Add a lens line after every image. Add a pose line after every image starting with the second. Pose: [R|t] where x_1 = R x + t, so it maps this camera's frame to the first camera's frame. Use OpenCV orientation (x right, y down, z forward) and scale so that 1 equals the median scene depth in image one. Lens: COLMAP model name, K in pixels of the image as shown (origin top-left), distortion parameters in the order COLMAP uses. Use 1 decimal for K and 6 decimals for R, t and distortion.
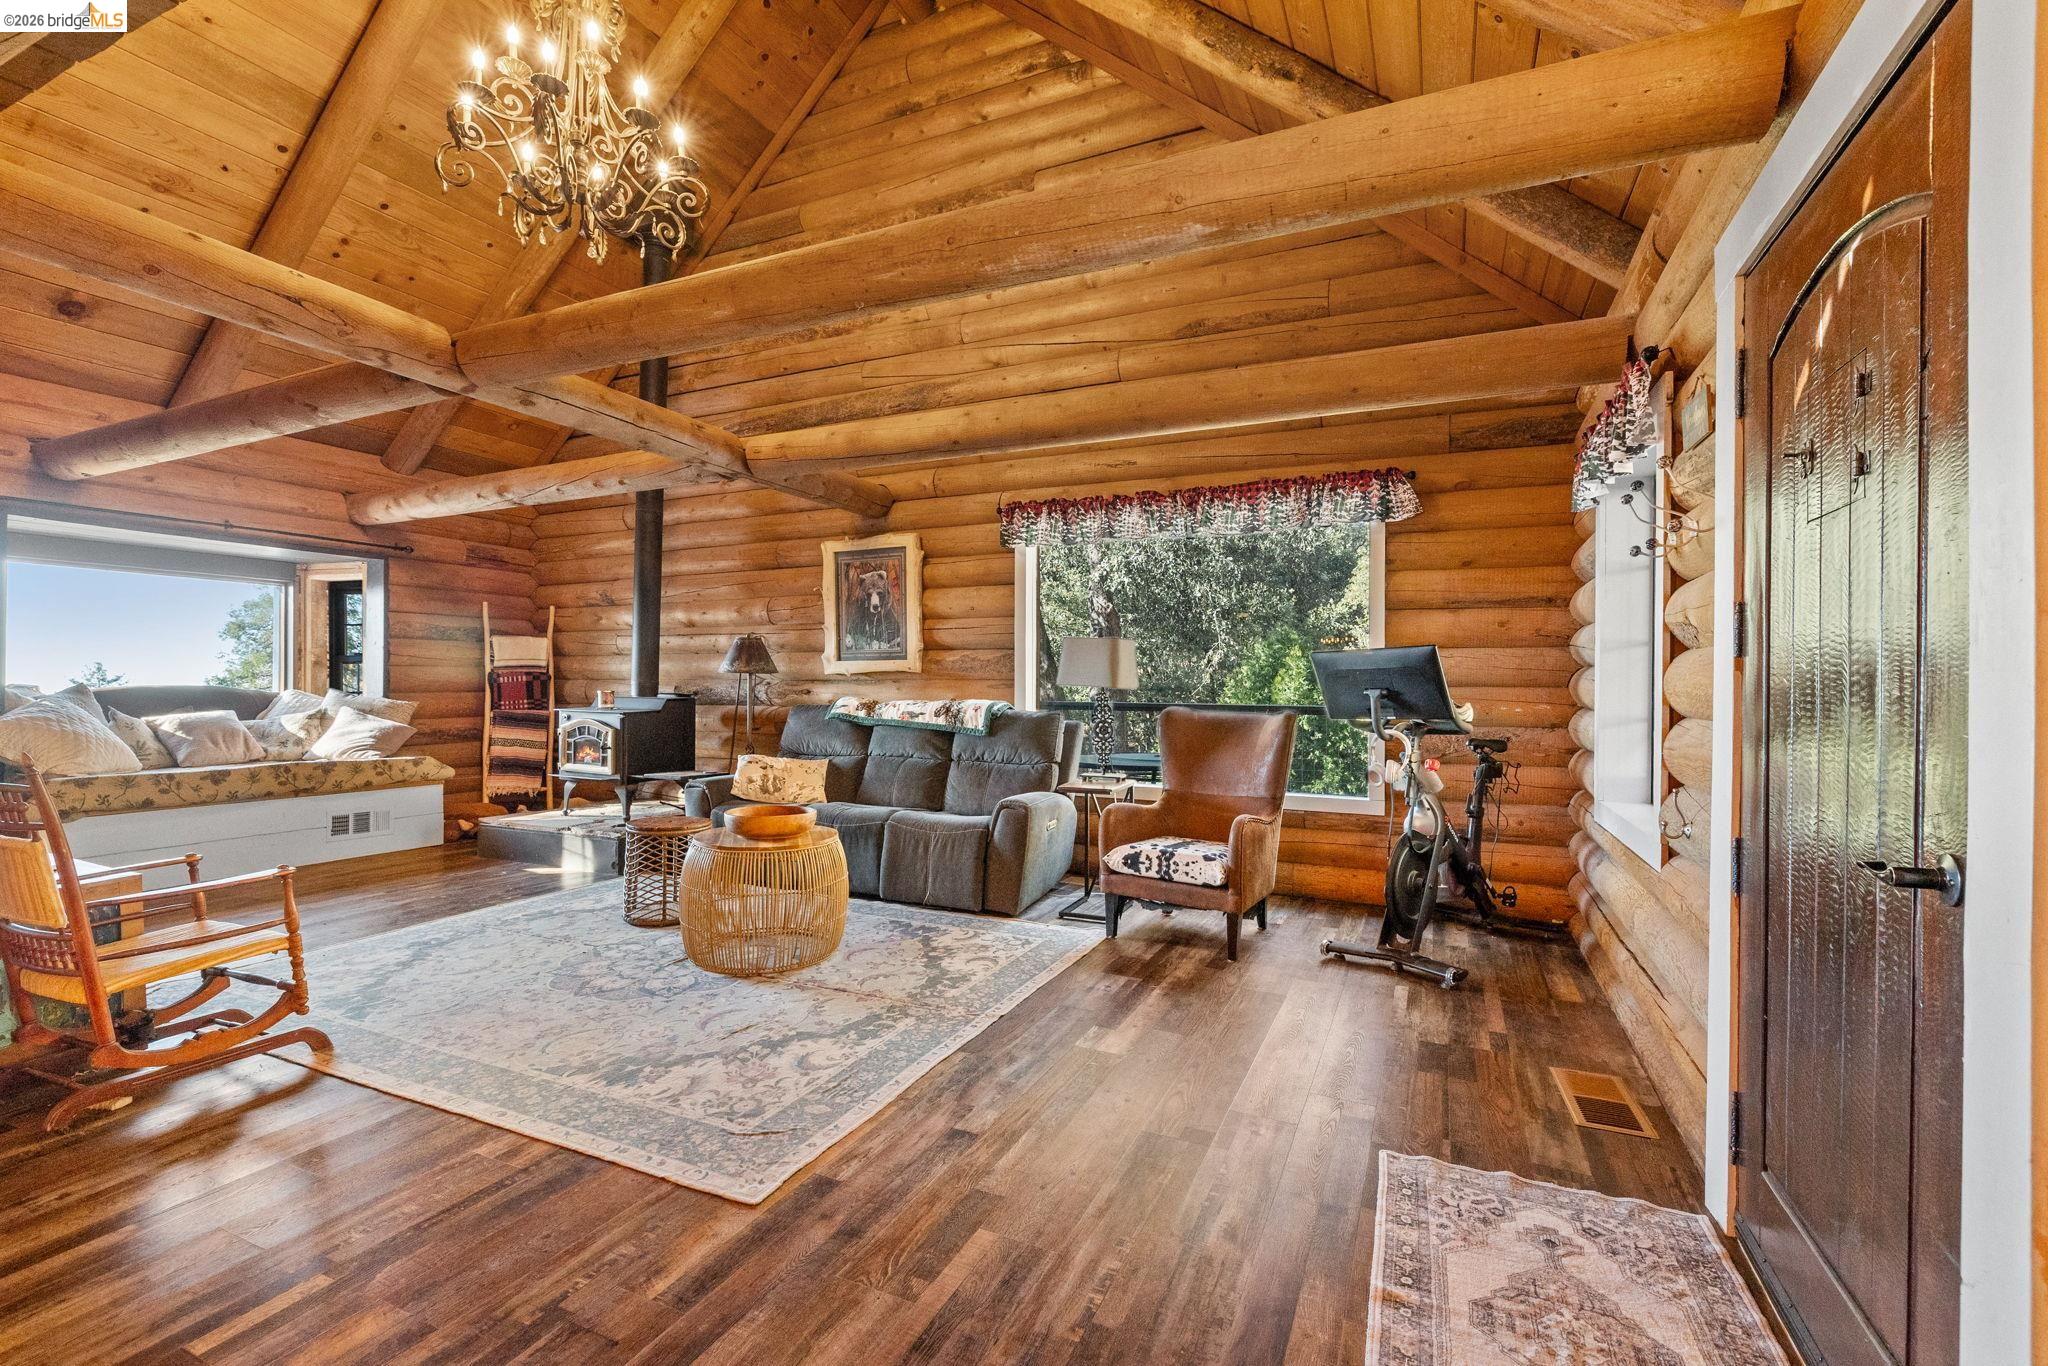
lens RADIAL K [[885.5, 0, 1035.1], [0, 885.5, 686.1], [0, 0, 1]] dist [0.003526, 0.001470]
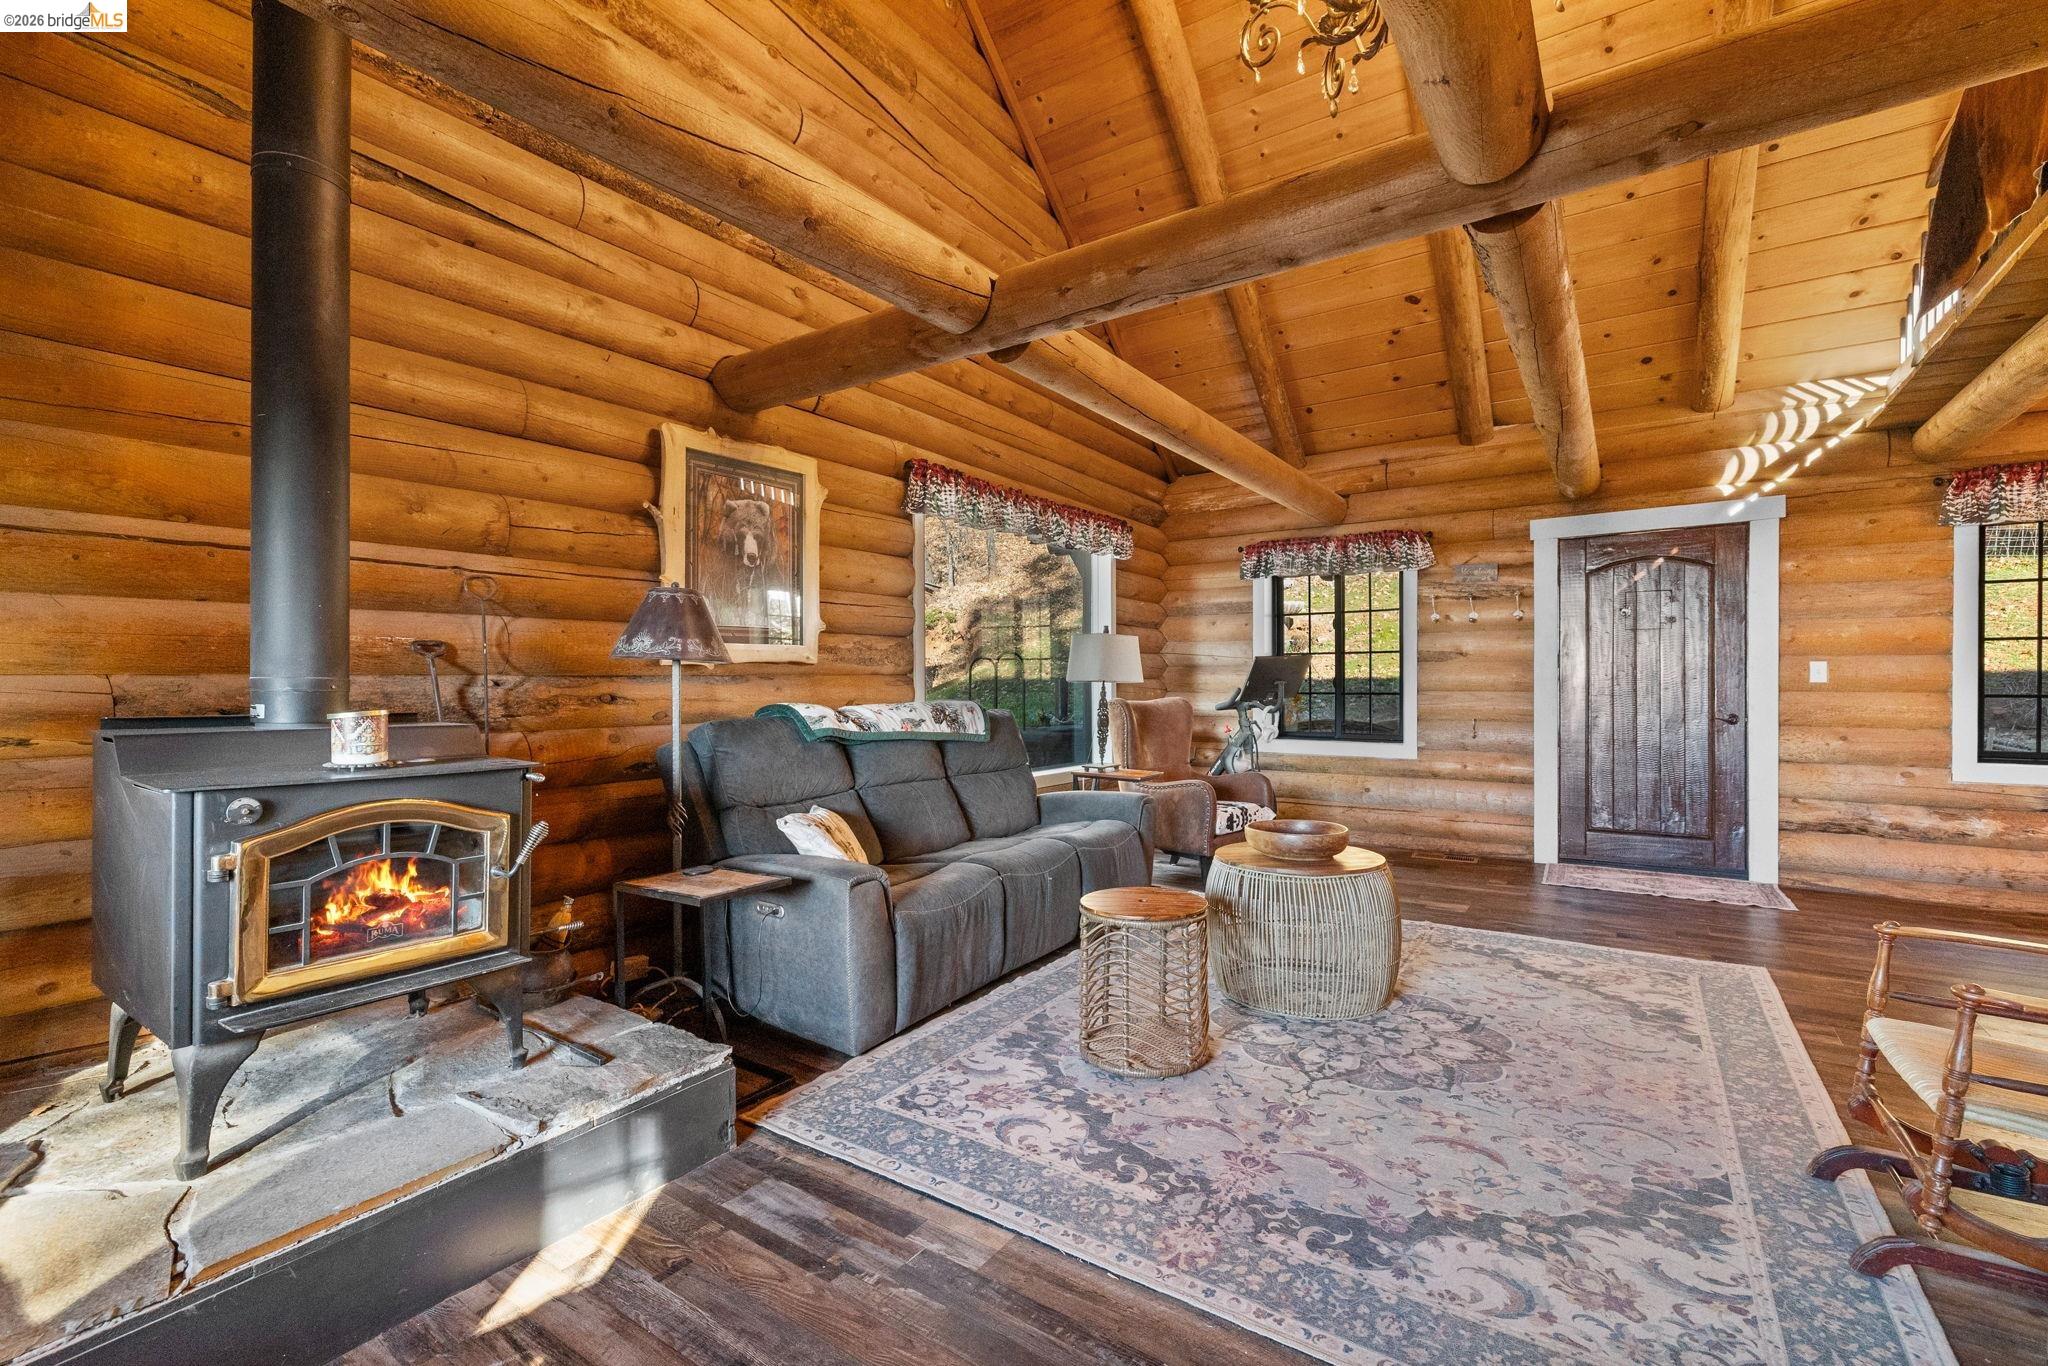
lens RADIAL K [[885.5, 0, 1028.2], [0, 885.5, 680.7], [0, 0, 1]] dist [0.003526, 0.001470]
pose [[0.165232, -0.005165, 0.986241, -1.336528], [0.008631, 0.999956, 0.003791, -0.007141], [-0.986217, 0.007886, 0.165269, 1.247162]]
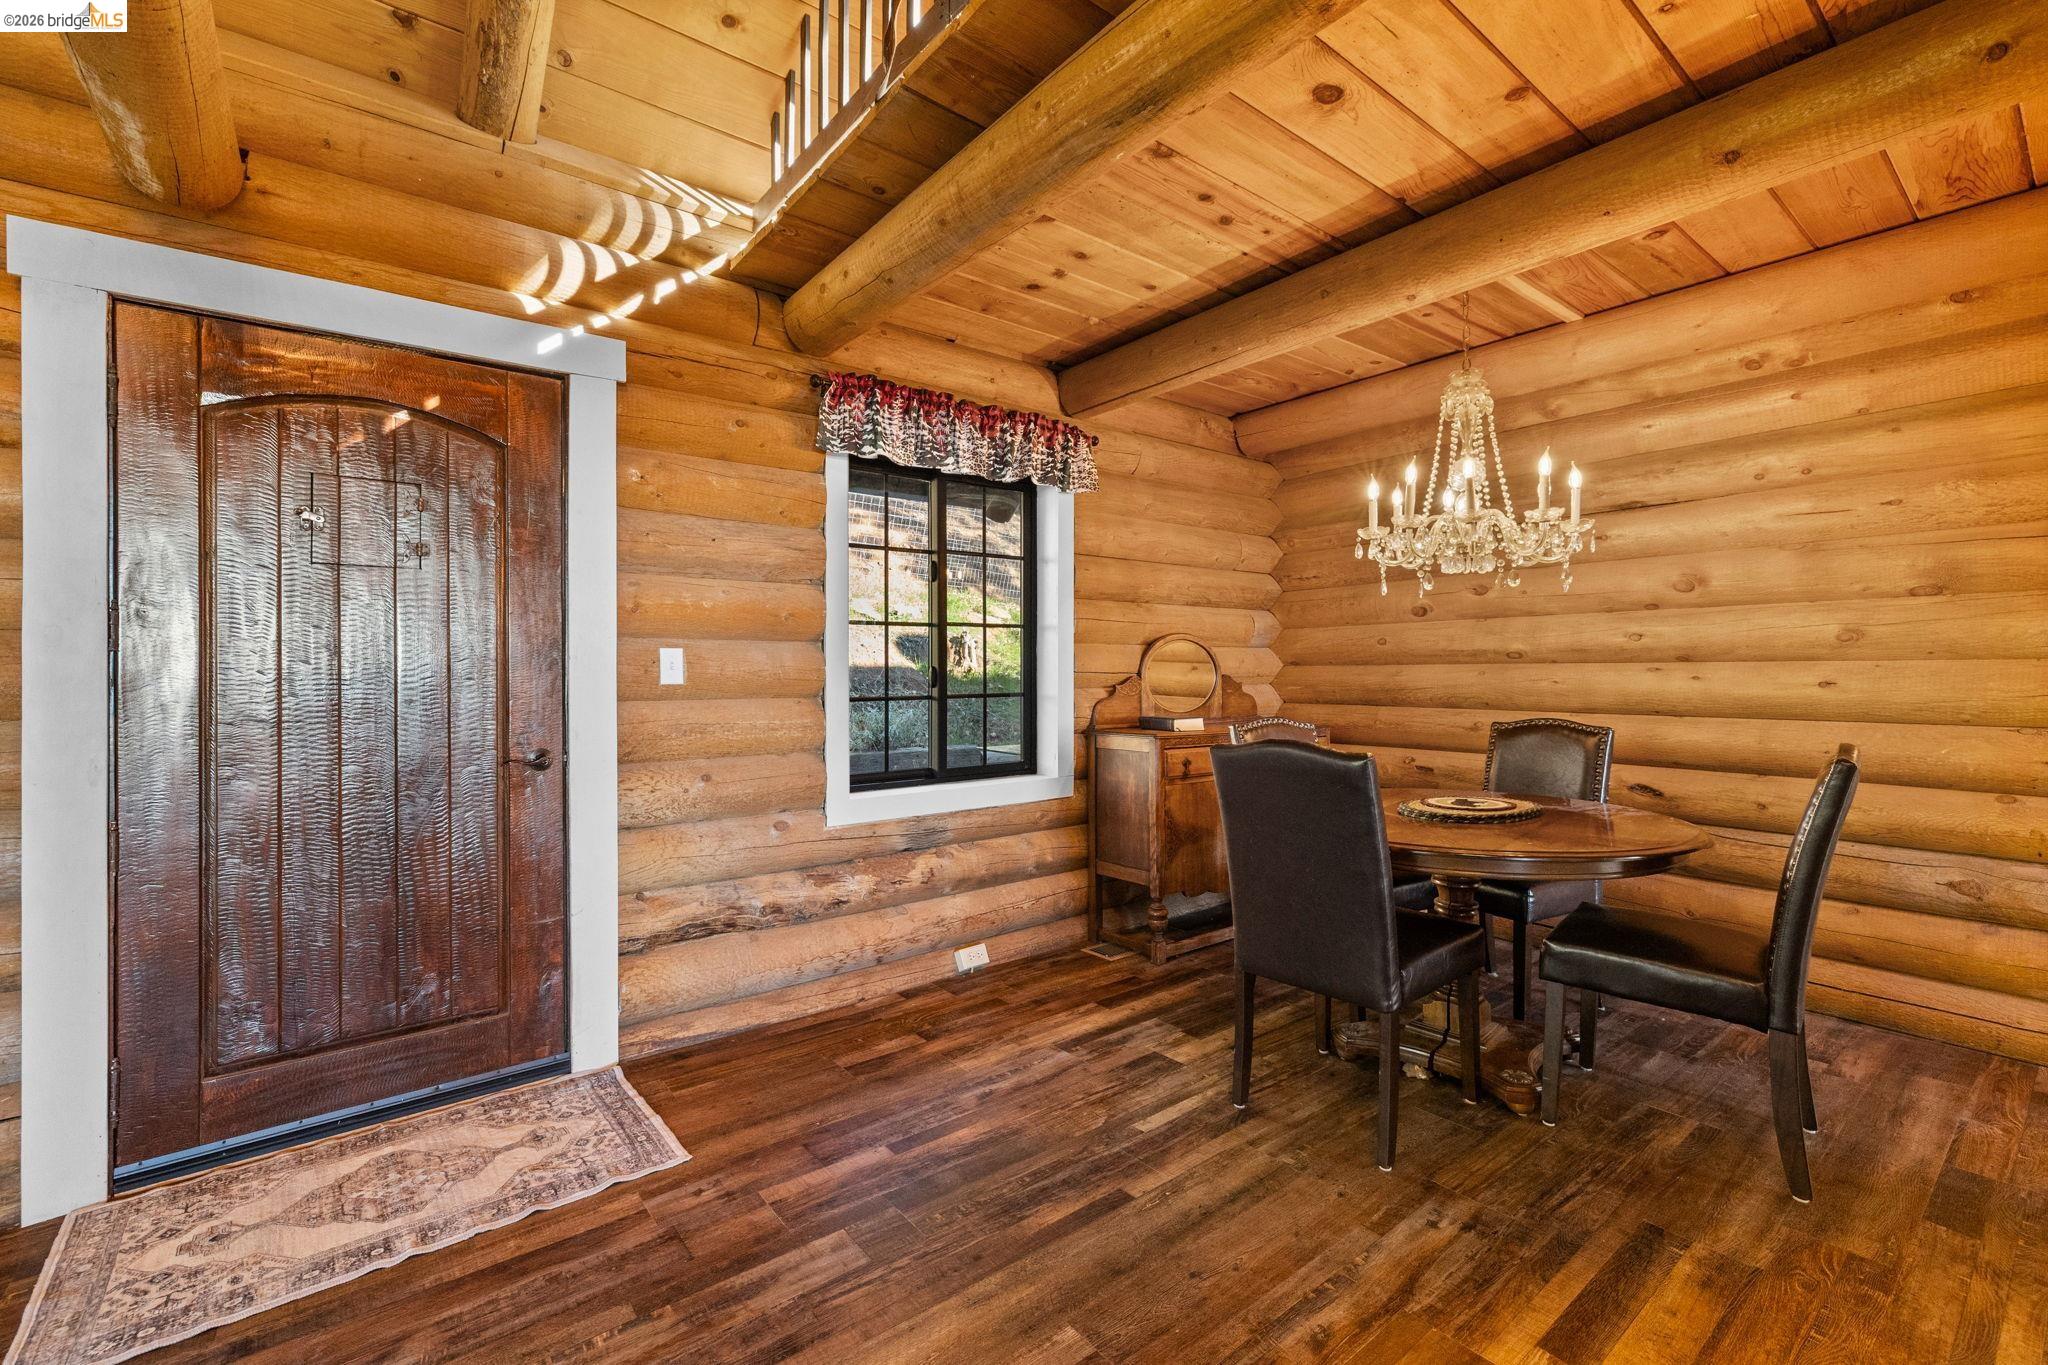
lens RADIAL K [[885.5, 0, 1050.9], [0, 885.5, 664.8], [0, 0, 1]] dist [0.003526, 0.001470]
pose [[-0.896042, 0.000618, 0.443969, -0.379828], [0.002901, 0.999986, 0.004463, -0.008570], [-0.443960, 0.005287, -0.896031, 0.803019]]
